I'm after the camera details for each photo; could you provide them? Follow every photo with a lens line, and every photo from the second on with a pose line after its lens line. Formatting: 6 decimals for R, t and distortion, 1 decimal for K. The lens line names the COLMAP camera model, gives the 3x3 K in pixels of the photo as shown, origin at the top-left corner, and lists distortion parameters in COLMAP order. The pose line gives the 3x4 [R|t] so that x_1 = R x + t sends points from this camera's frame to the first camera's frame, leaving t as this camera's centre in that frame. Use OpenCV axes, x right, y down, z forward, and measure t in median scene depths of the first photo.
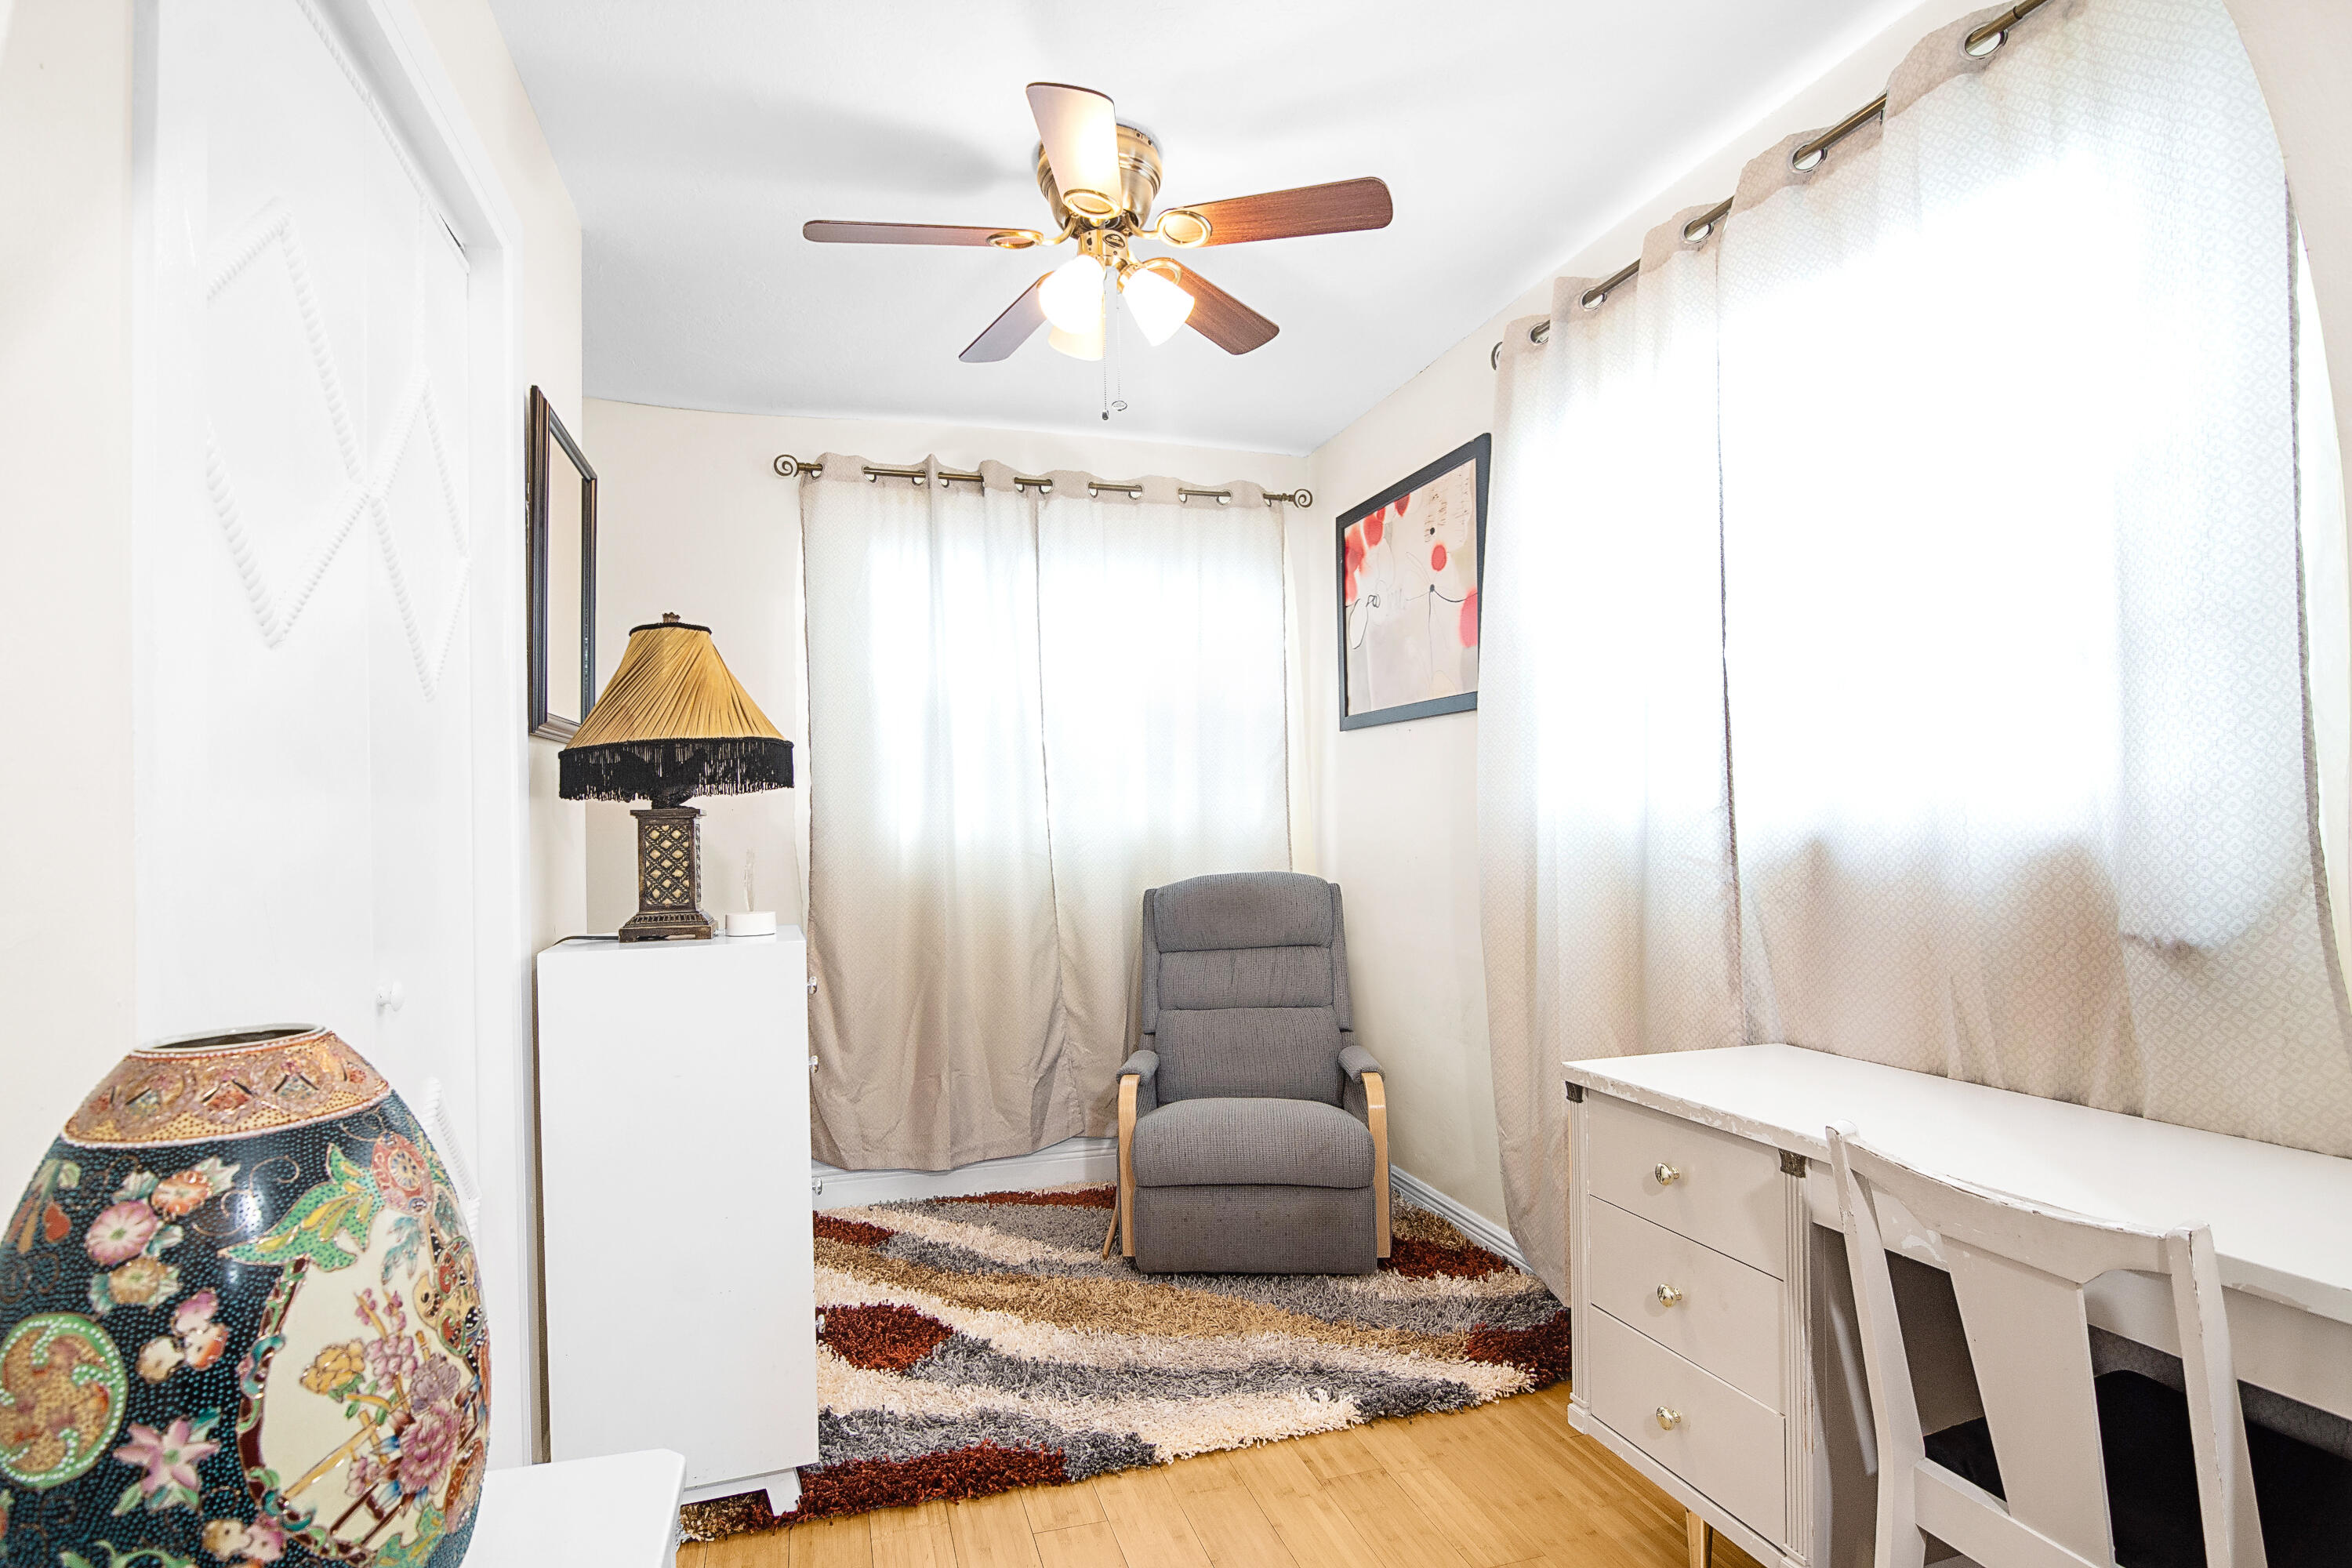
lens RADIAL K [[1153.8, 0, 1185.6], [0, 1153.8, 815.6], [0, 0, 1]] dist [-0.003726, -0.000372]
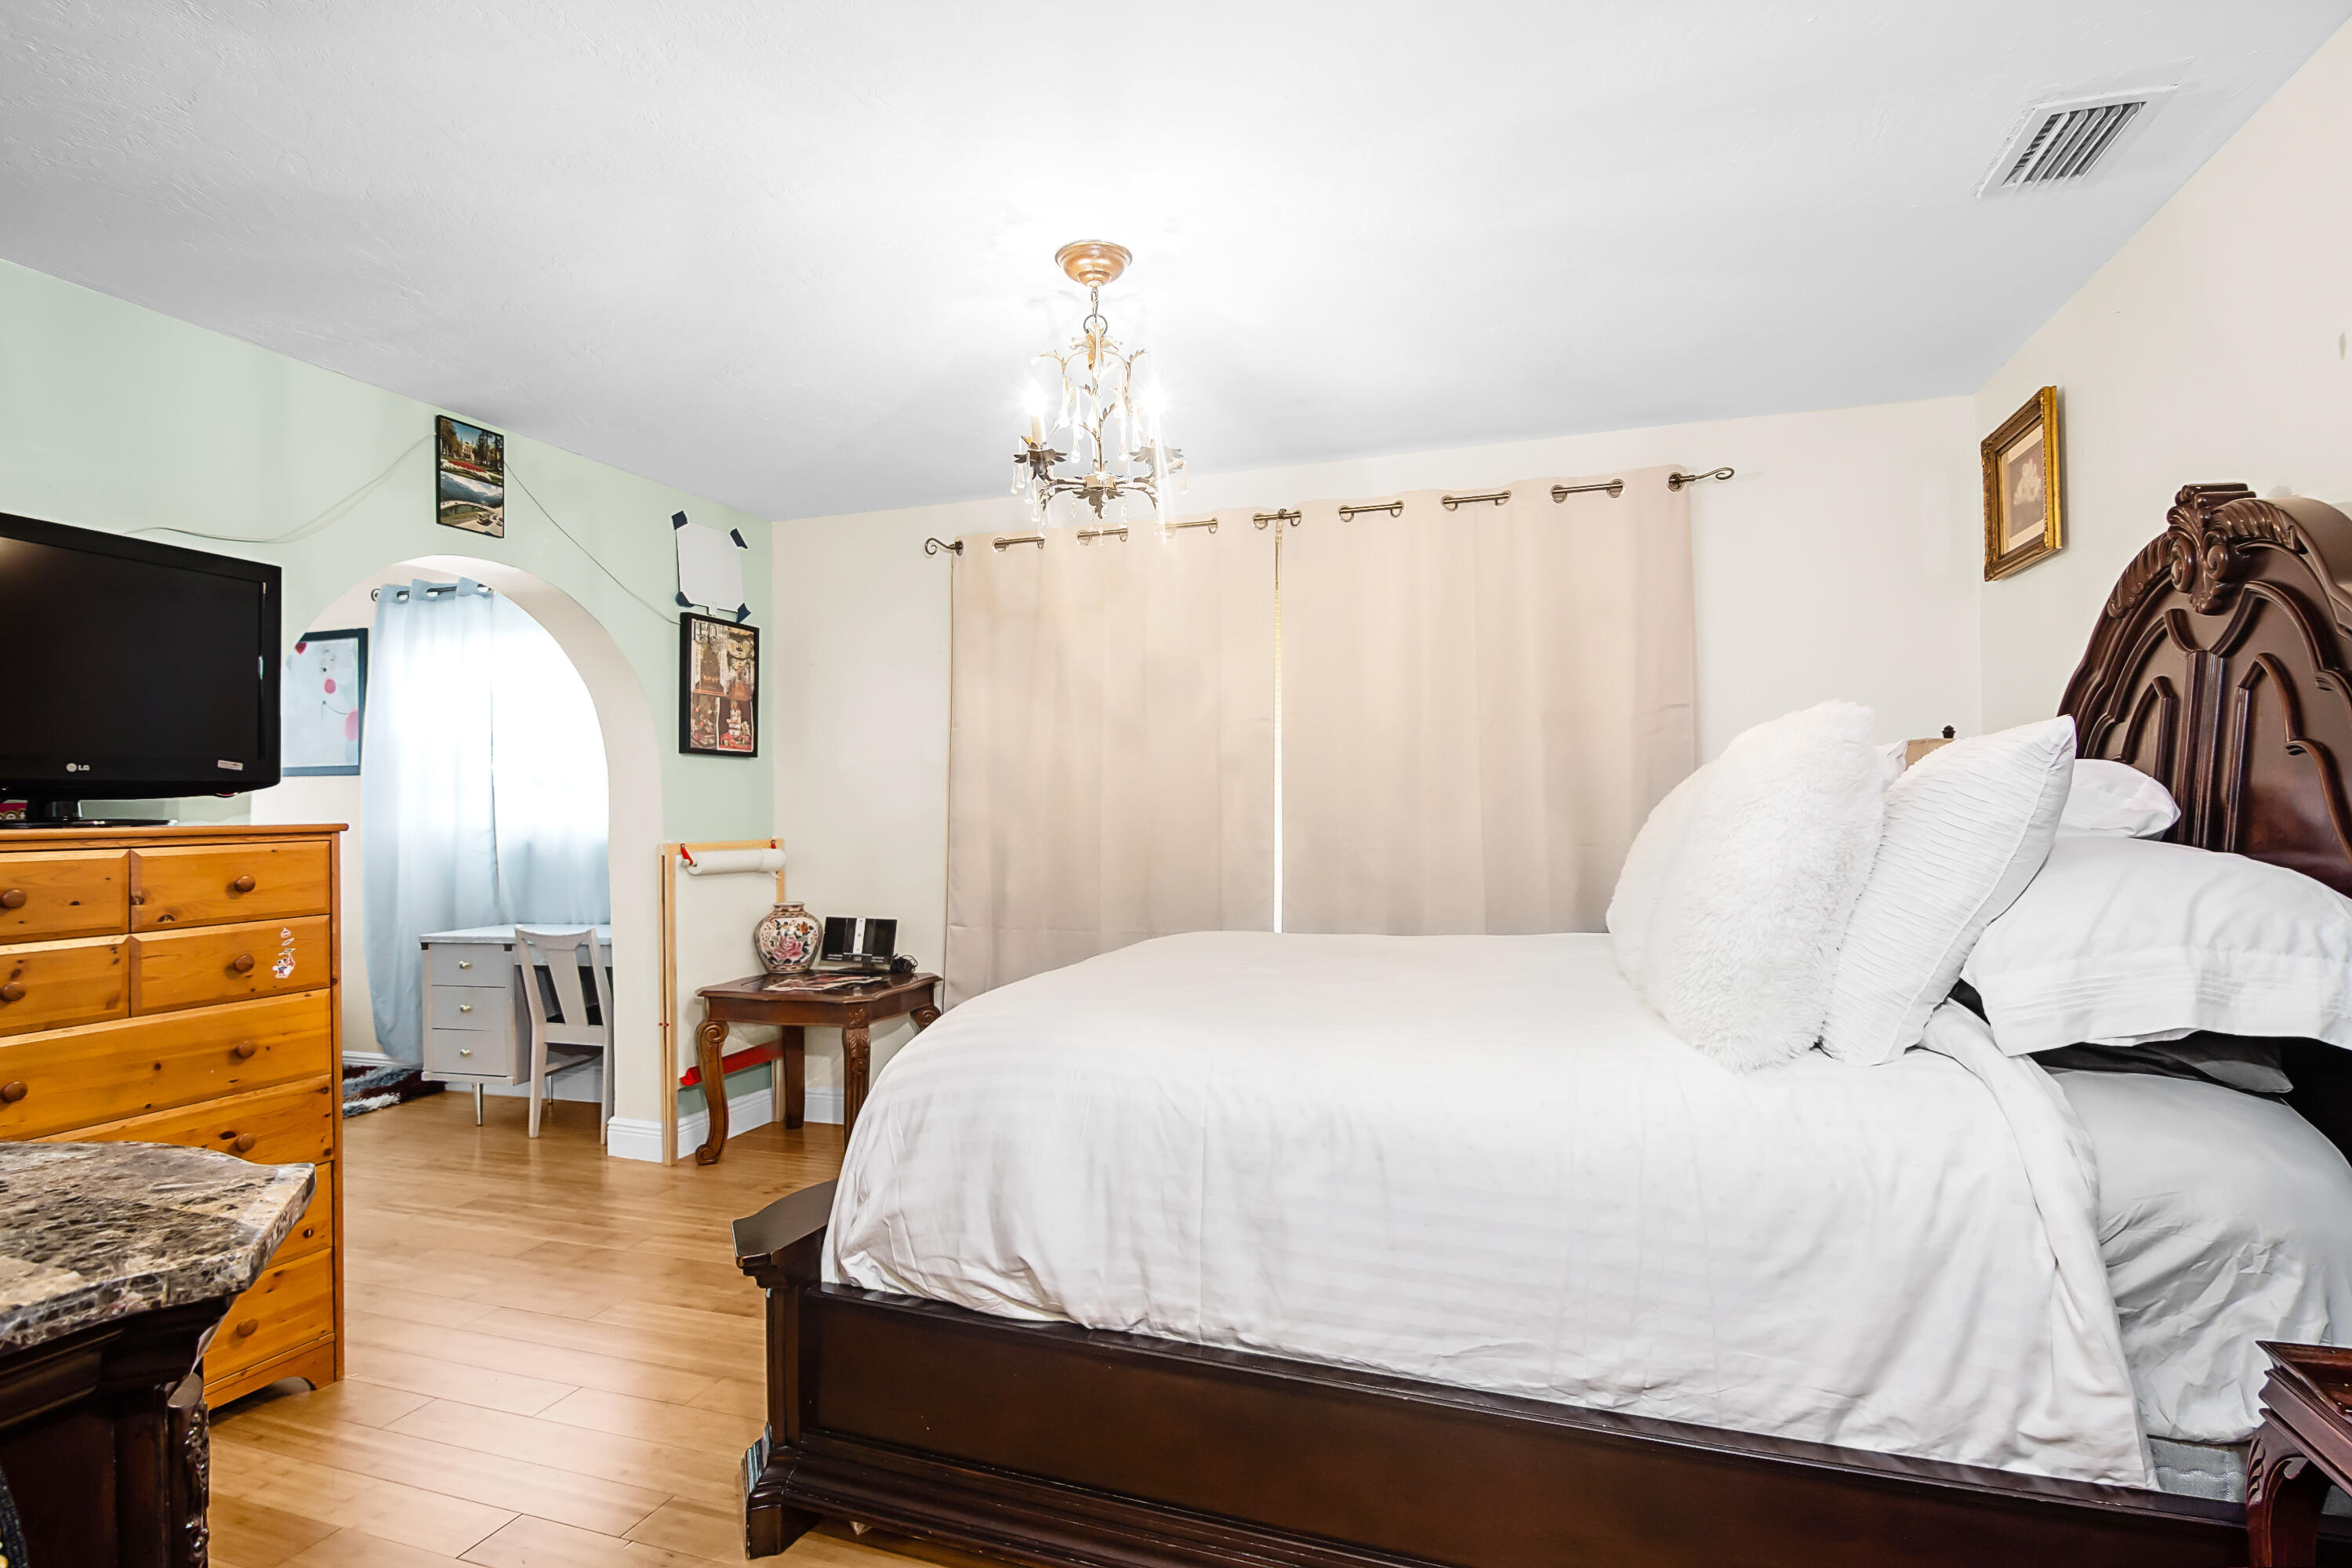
lens RADIAL K [[1153.8, 0, 1185.6], [0, 1153.8, 815.6], [0, 0, 1]] dist [-0.003726, -0.000372]
pose [[0.588615, 0.010312, 0.808348, -0.562914], [-0.002100, 0.999935, -0.011227, -0.013940], [-0.808411, 0.004910, 0.588598, -1.423353]]
